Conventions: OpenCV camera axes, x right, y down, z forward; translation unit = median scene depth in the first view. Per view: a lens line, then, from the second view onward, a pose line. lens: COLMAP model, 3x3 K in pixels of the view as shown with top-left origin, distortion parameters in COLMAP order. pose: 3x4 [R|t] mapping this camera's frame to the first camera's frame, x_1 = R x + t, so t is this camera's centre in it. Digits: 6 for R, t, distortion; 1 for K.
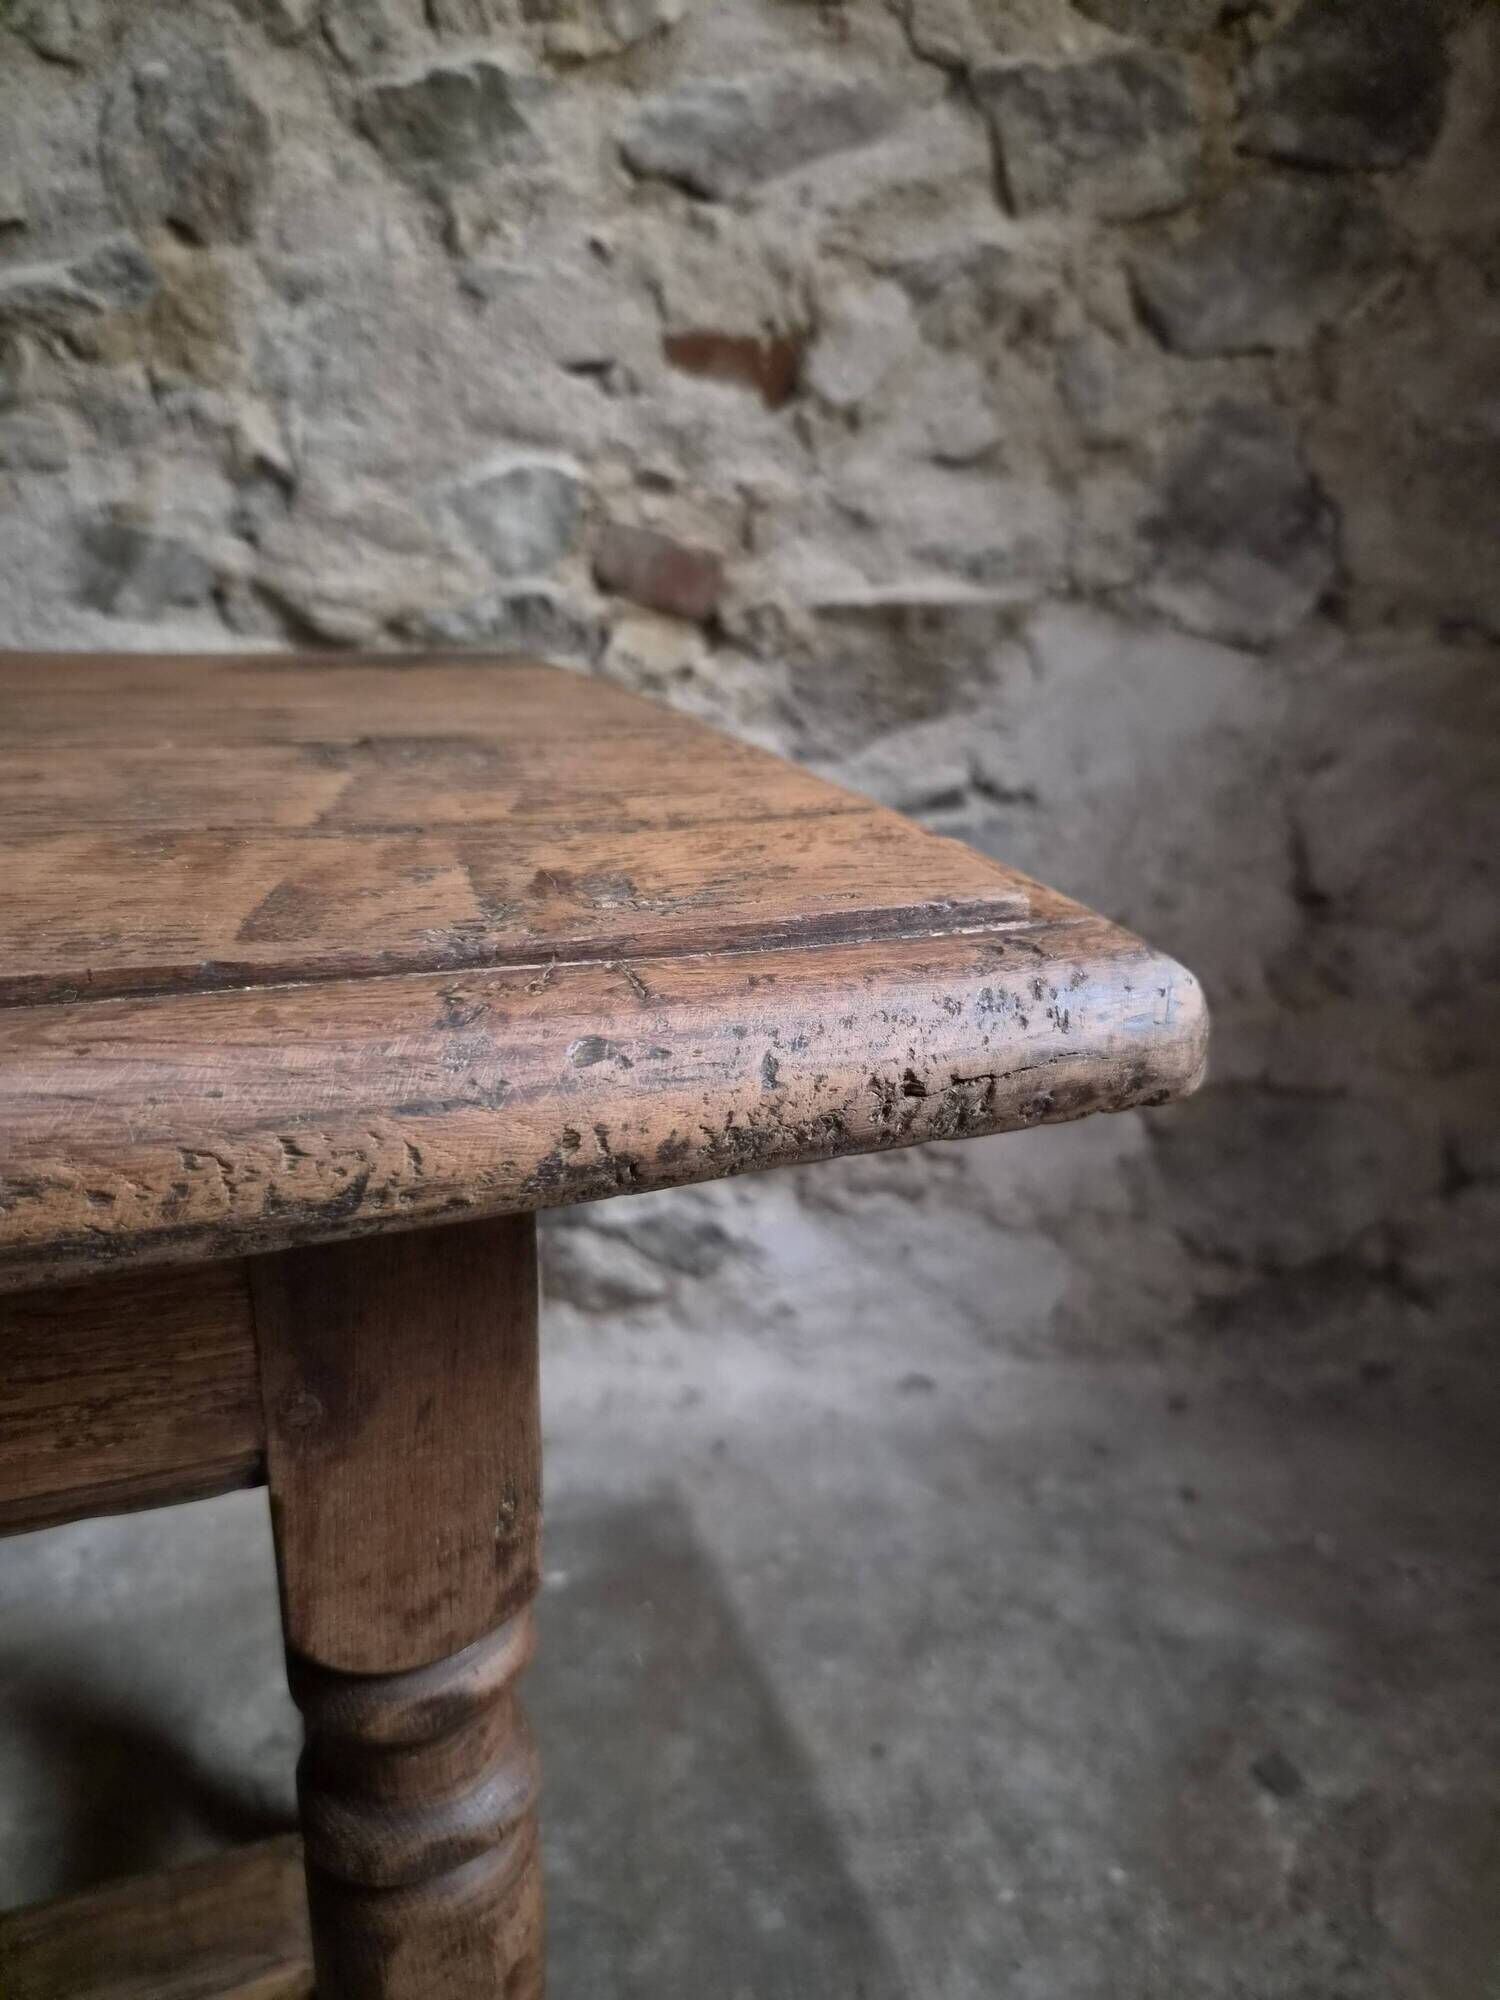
lens RADIAL K [[1386.6, 0, 766.5], [0, 1386.6, 1016.3], [0, 0, 1]] dist [0.028700, -0.031218]
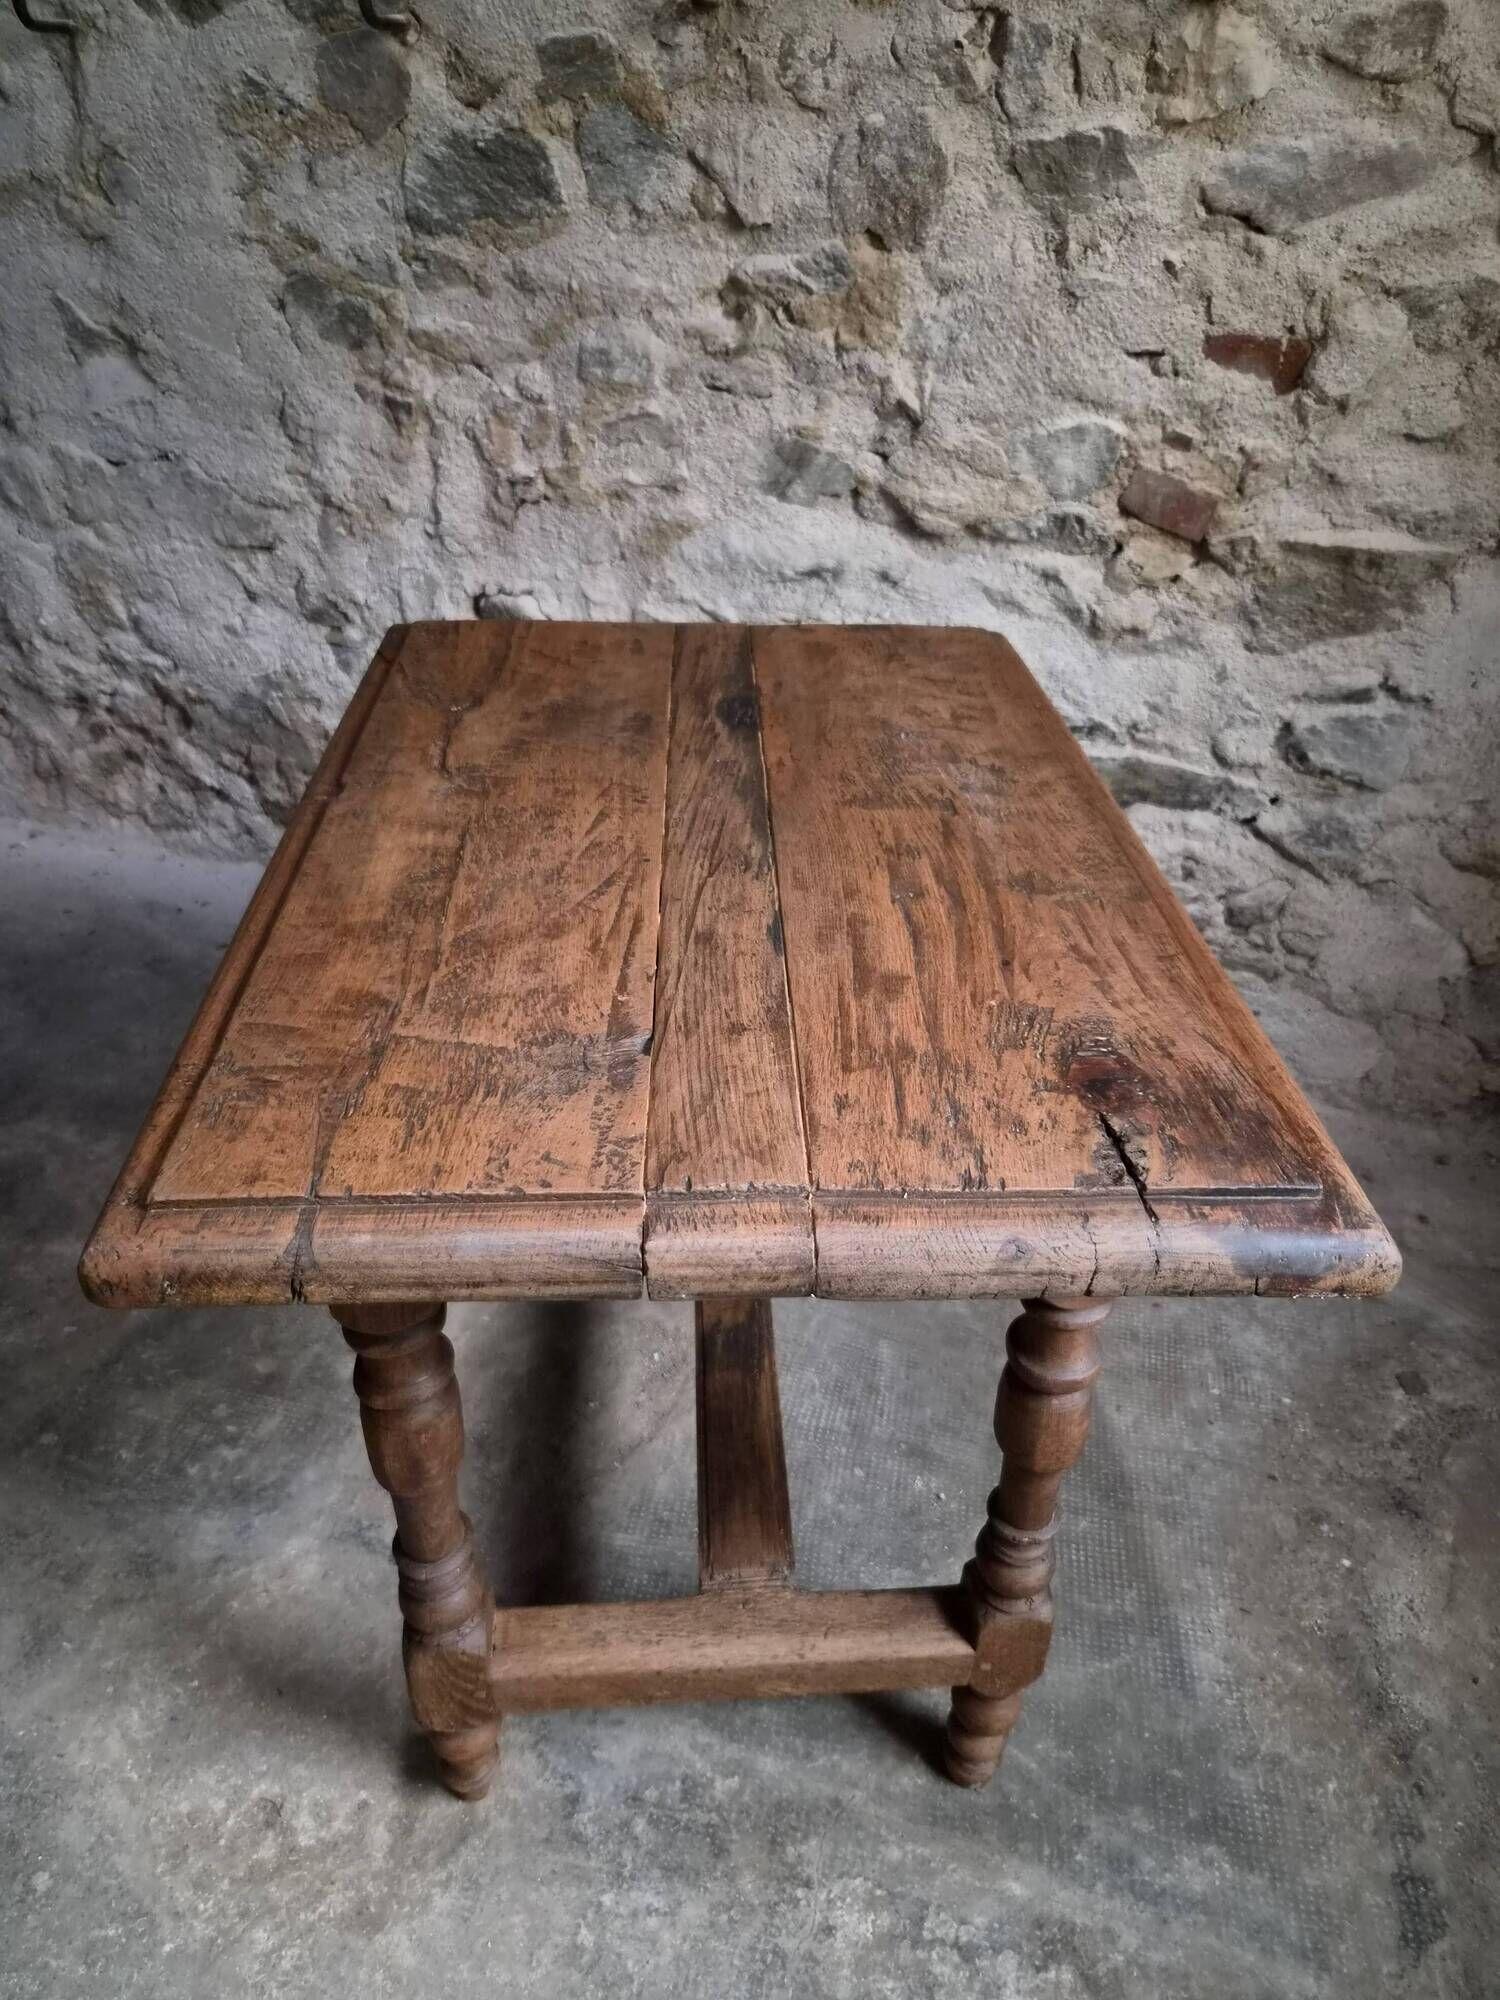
lens RADIAL K [[1368.4, 0, 758.9], [0, 1368.4, 1005.2], [0, 0, 1]] dist [0.056716, -0.046337]
pose [[0.940600, 0.192960, -0.279352, 0.018962], [-0.122320, 0.960137, 0.251347, -0.147594], [0.316716, -0.202247, 0.926708, -0.512404]]
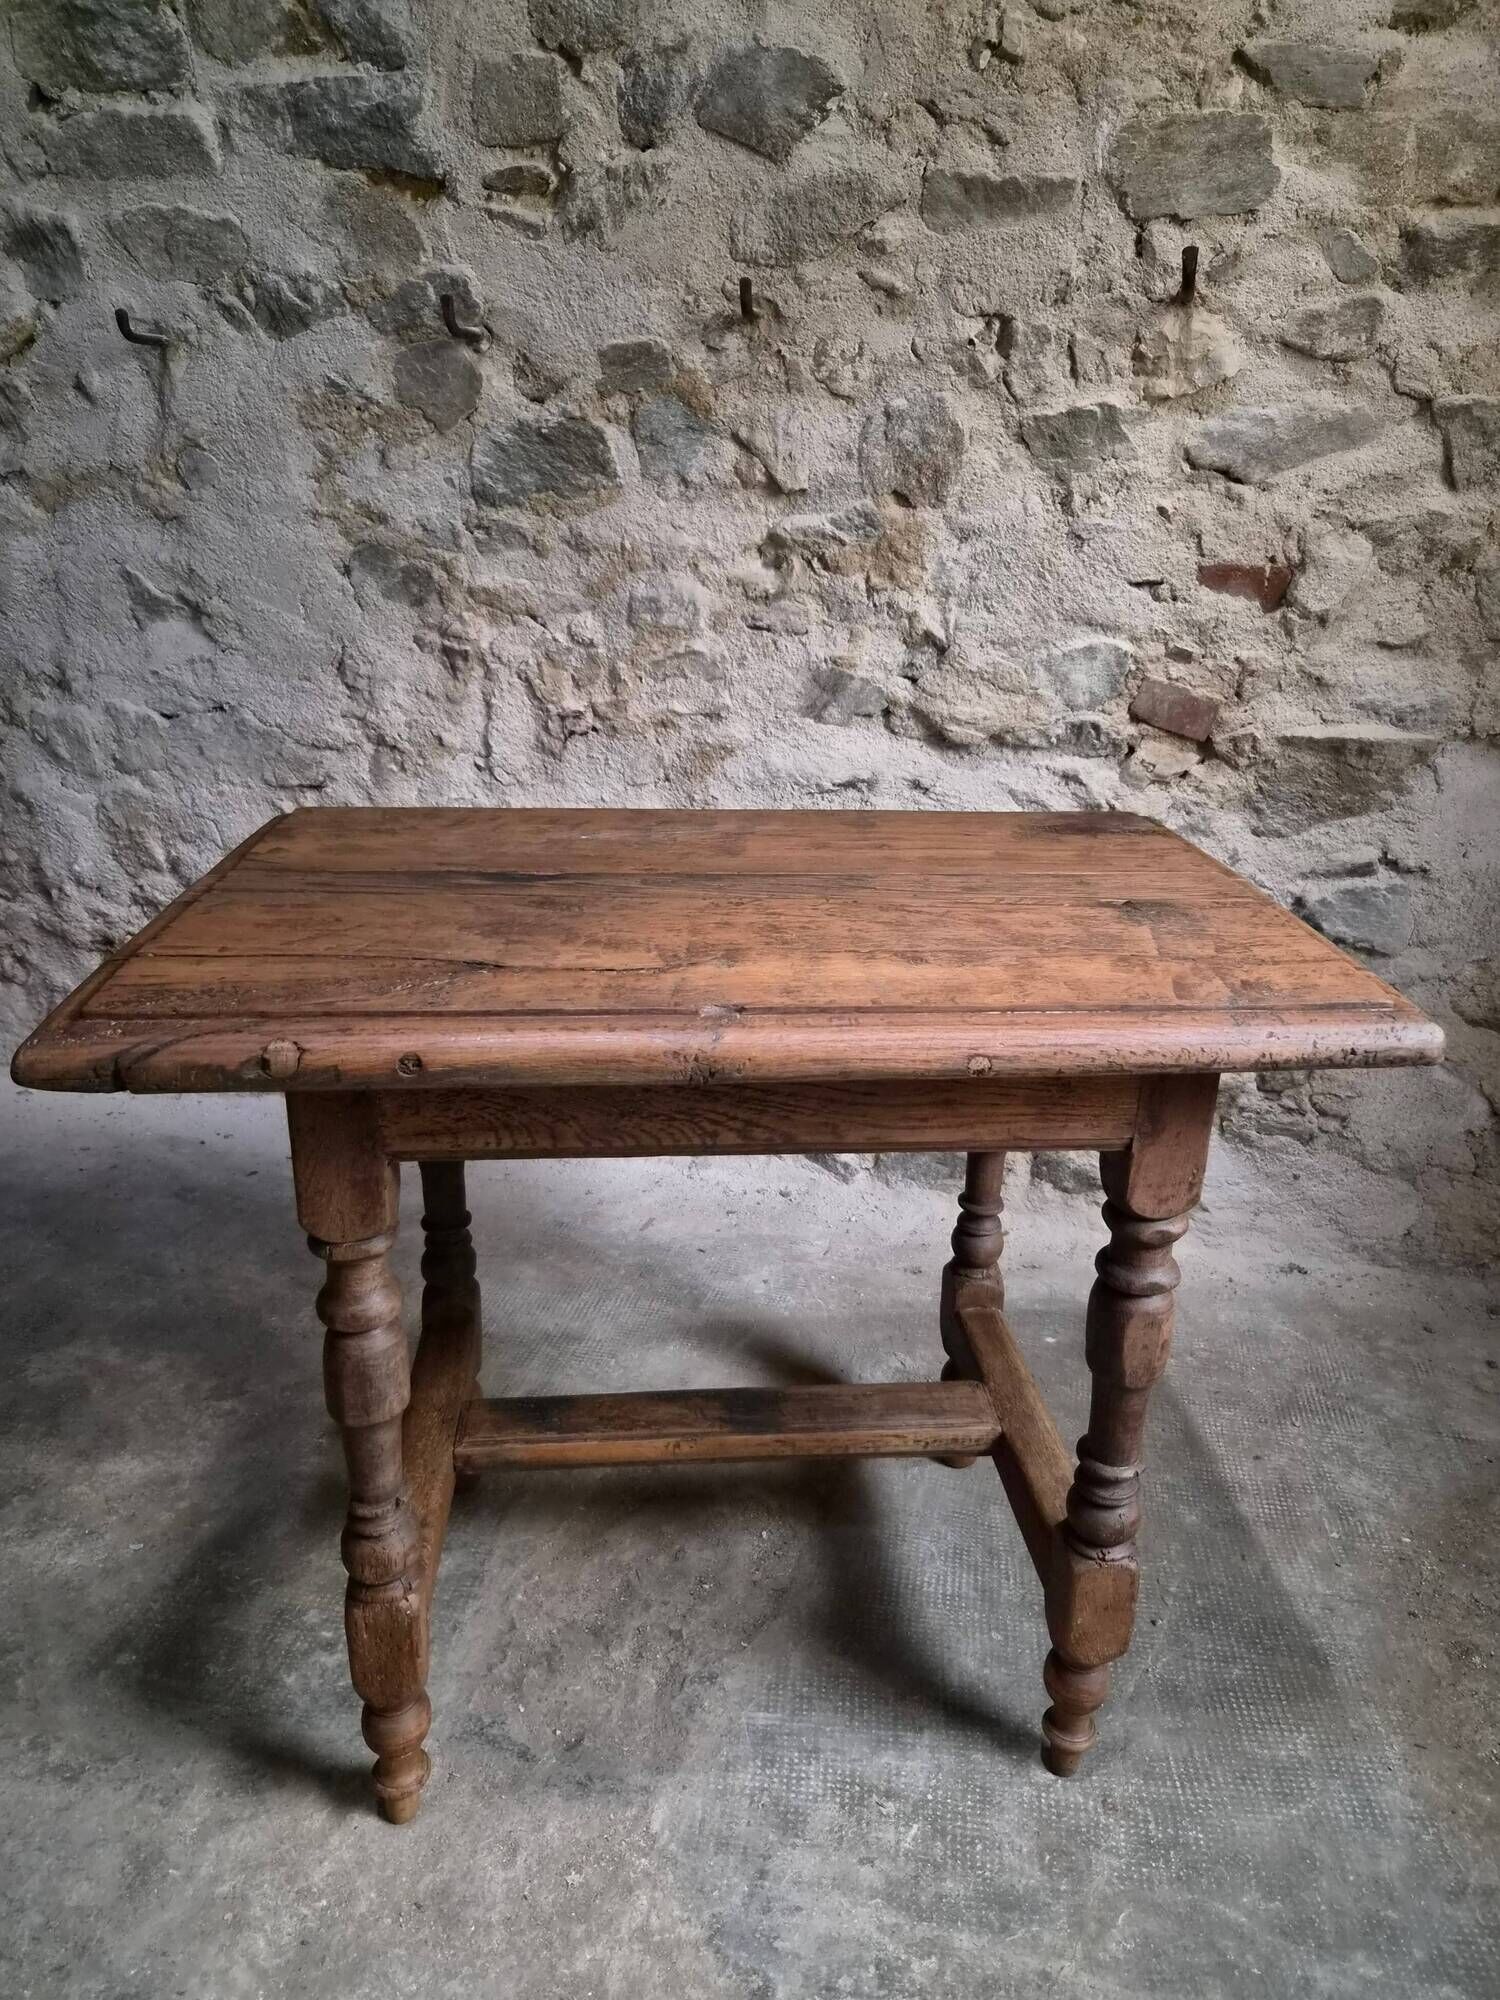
lens RADIAL K [[1374.5, 0, 778.0], [0, 1374.5, 1003.7], [0, 0, 1]] dist [0.069975, -0.055930]
pose [[0.965106, 0.097336, -0.243099, -0.101780], [-0.091043, 0.995159, 0.037017, -0.016059], [0.245525, -0.013593, 0.969295, -0.622439]]
